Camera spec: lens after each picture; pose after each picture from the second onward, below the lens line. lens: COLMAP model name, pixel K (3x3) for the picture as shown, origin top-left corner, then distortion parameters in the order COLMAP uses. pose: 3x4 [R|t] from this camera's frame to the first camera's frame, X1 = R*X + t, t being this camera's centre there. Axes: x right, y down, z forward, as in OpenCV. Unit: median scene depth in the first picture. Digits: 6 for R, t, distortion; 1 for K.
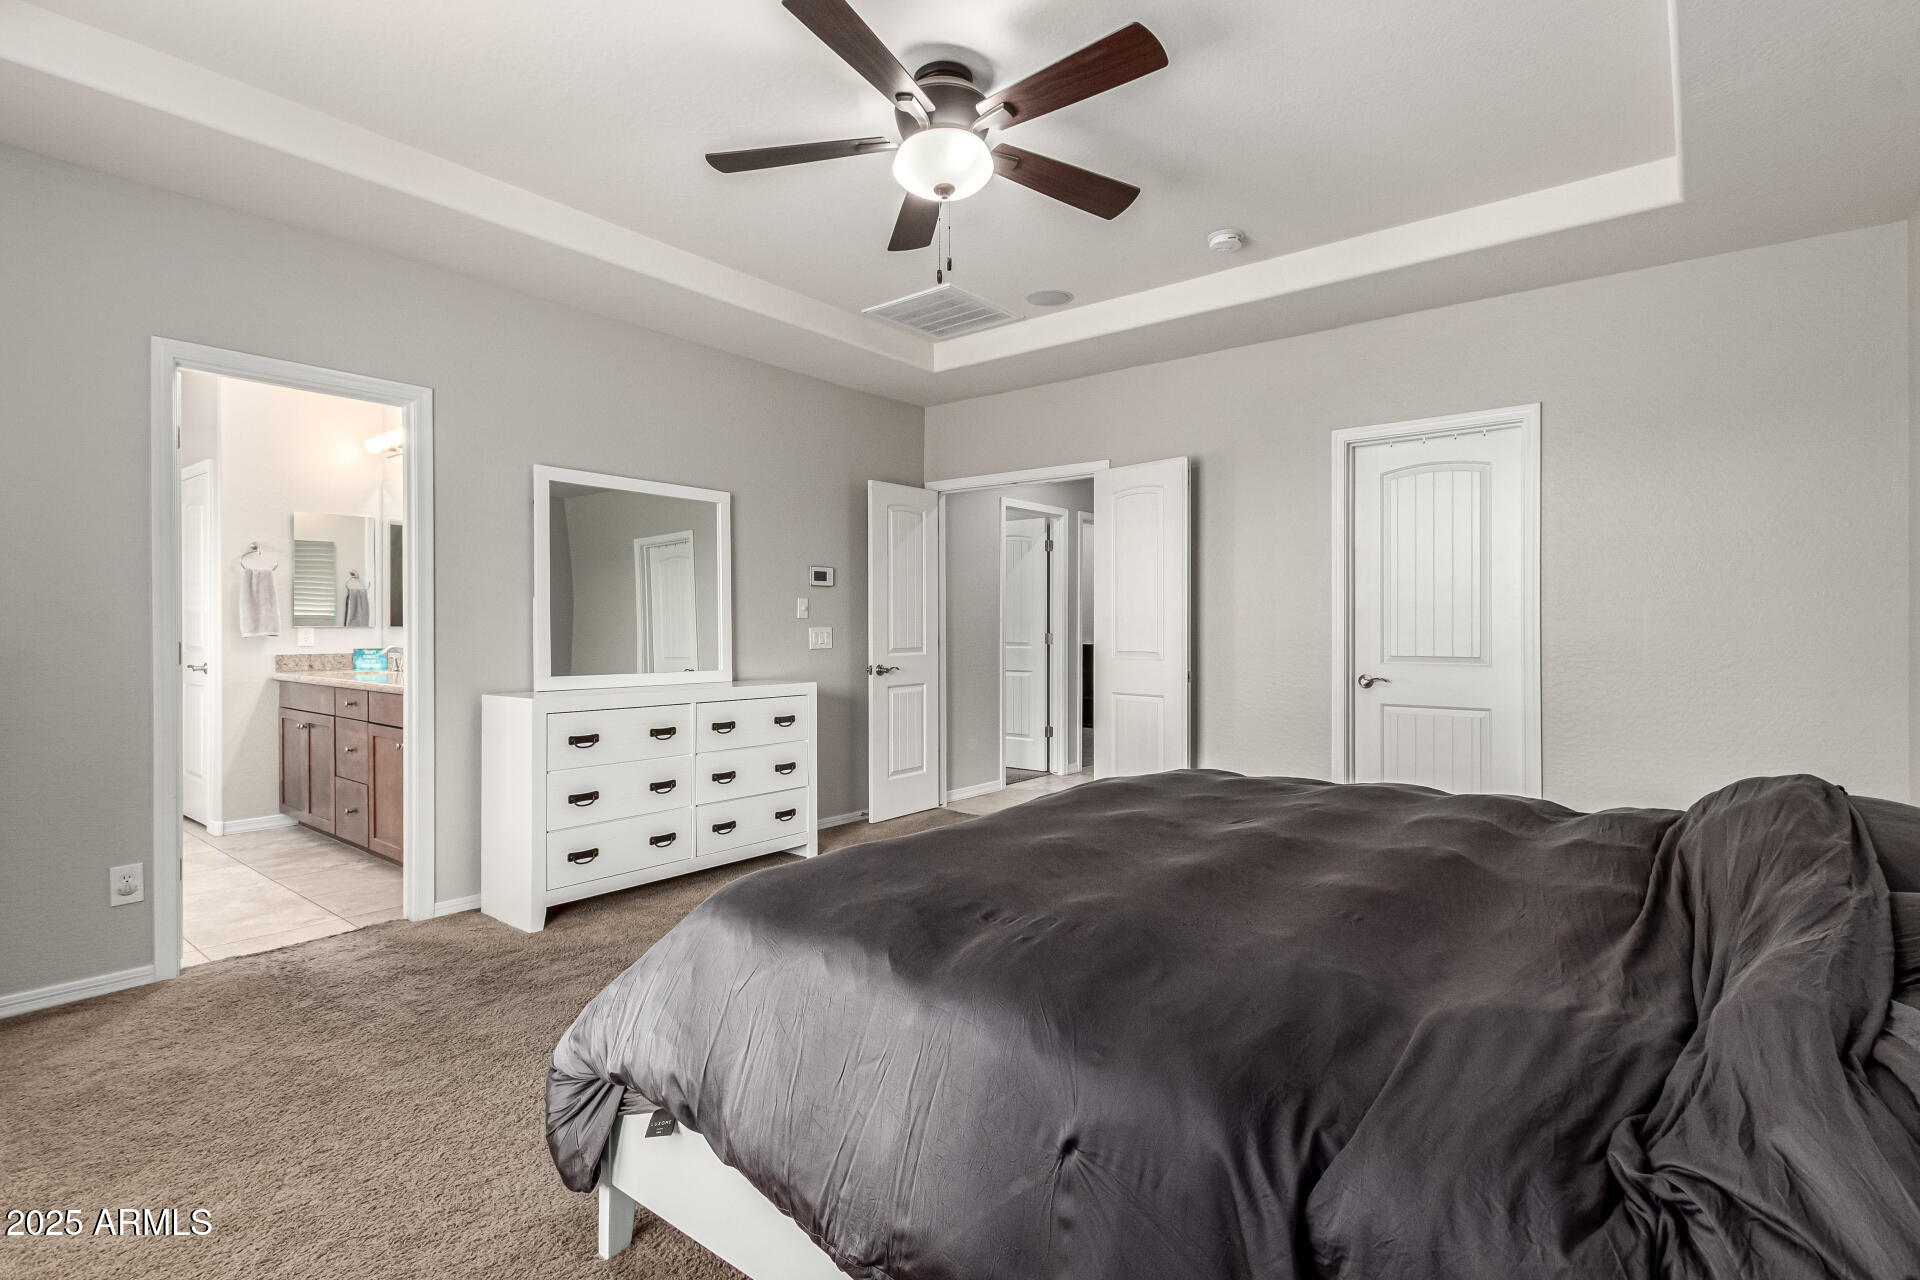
lens RADIAL K [[916.2, 0, 957.5], [0, 916.2, 631.8], [0, 0, 1]] dist [-0.002807, -0.000370]
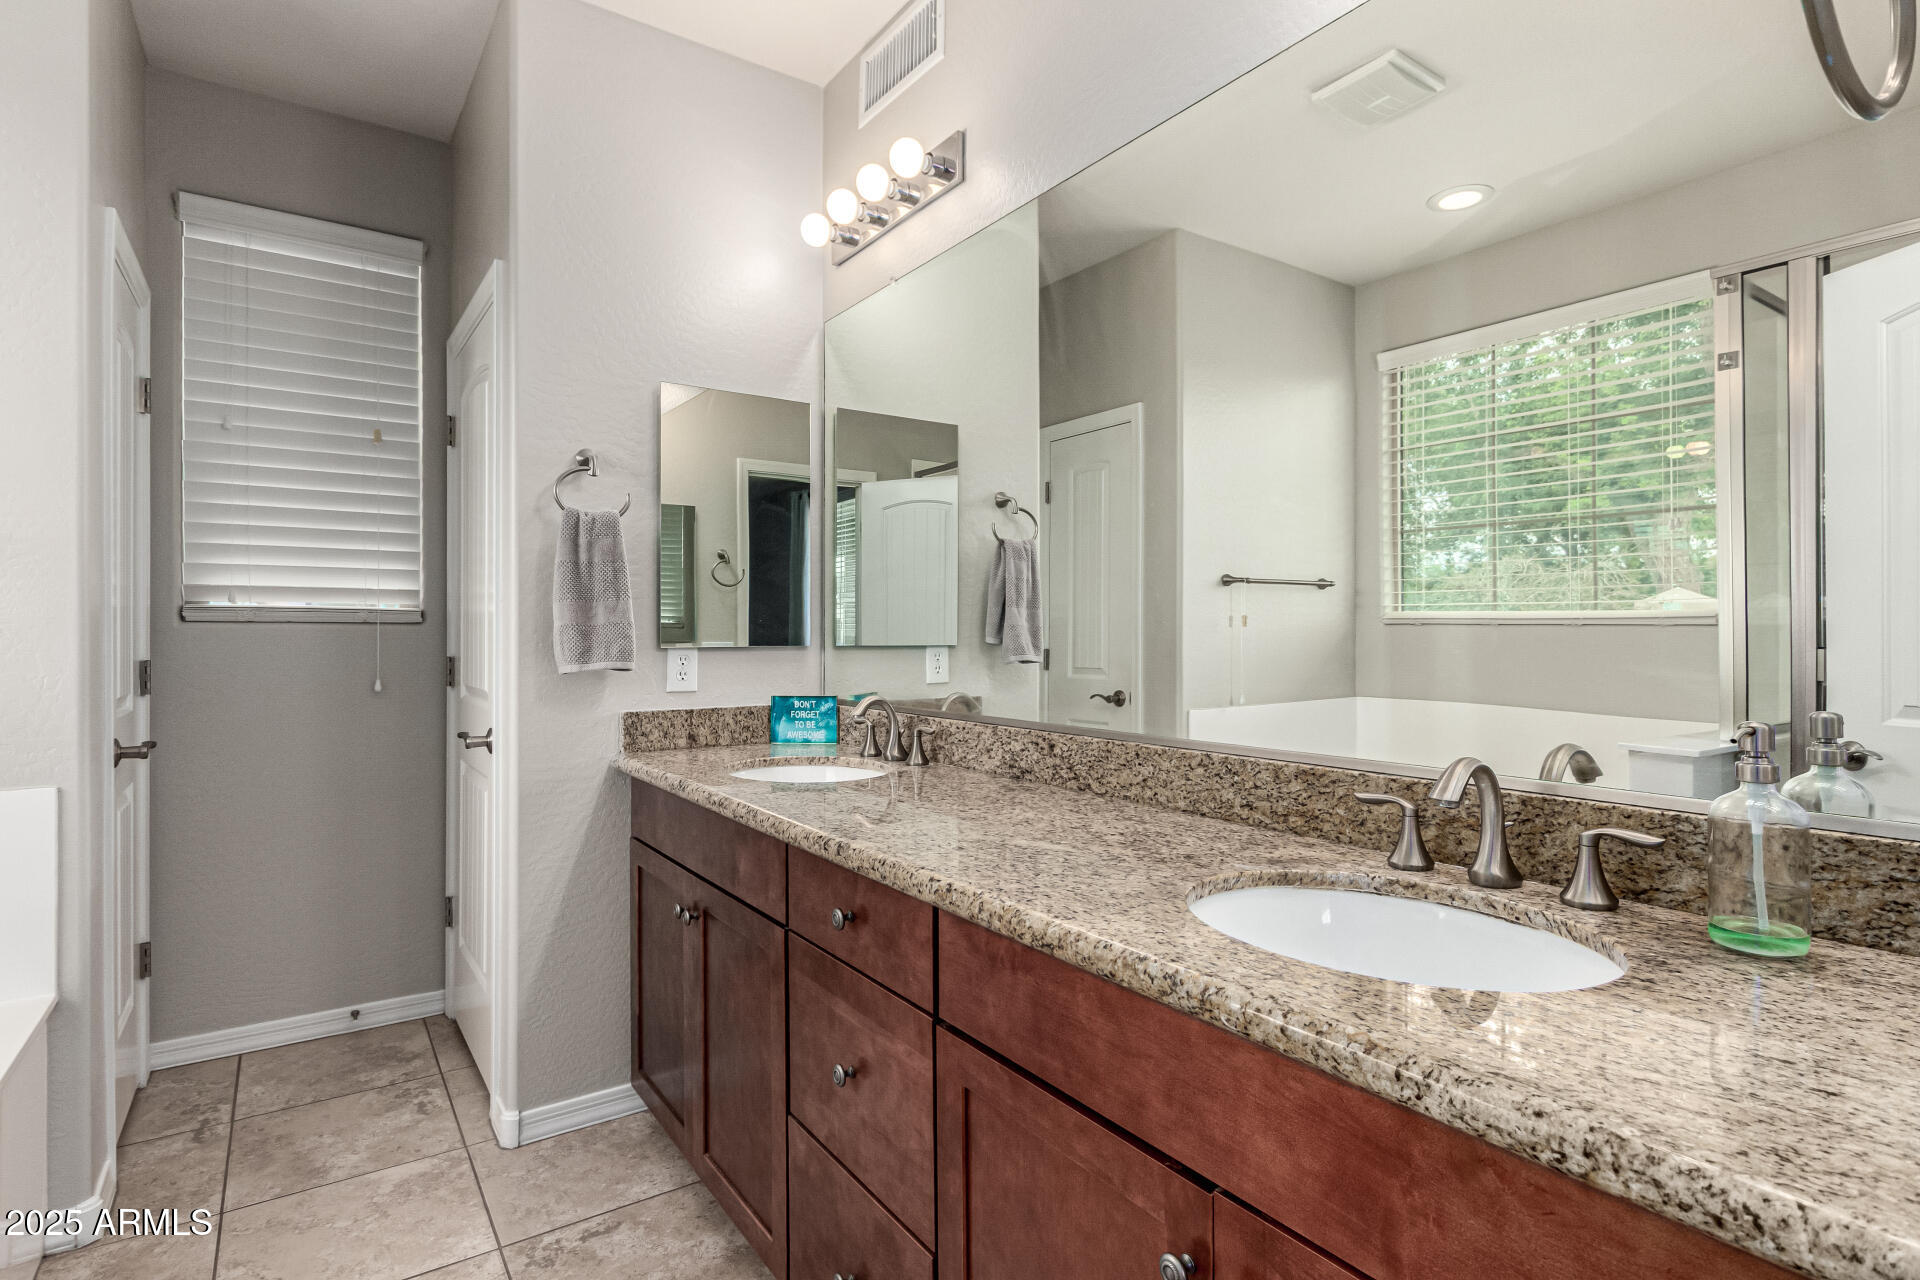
lens RADIAL K [[1014.1, 0, 961.9], [0, 1014.1, 639.5], [0, 0, 1]] dist [0.002737, 0.000549]
pose [[0.953748, 0.000716, -0.300608, -0.455499], [-0.002646, 0.999978, -0.006011, -0.007159], [0.300597, 0.006528, 0.953729, 0.598584]]
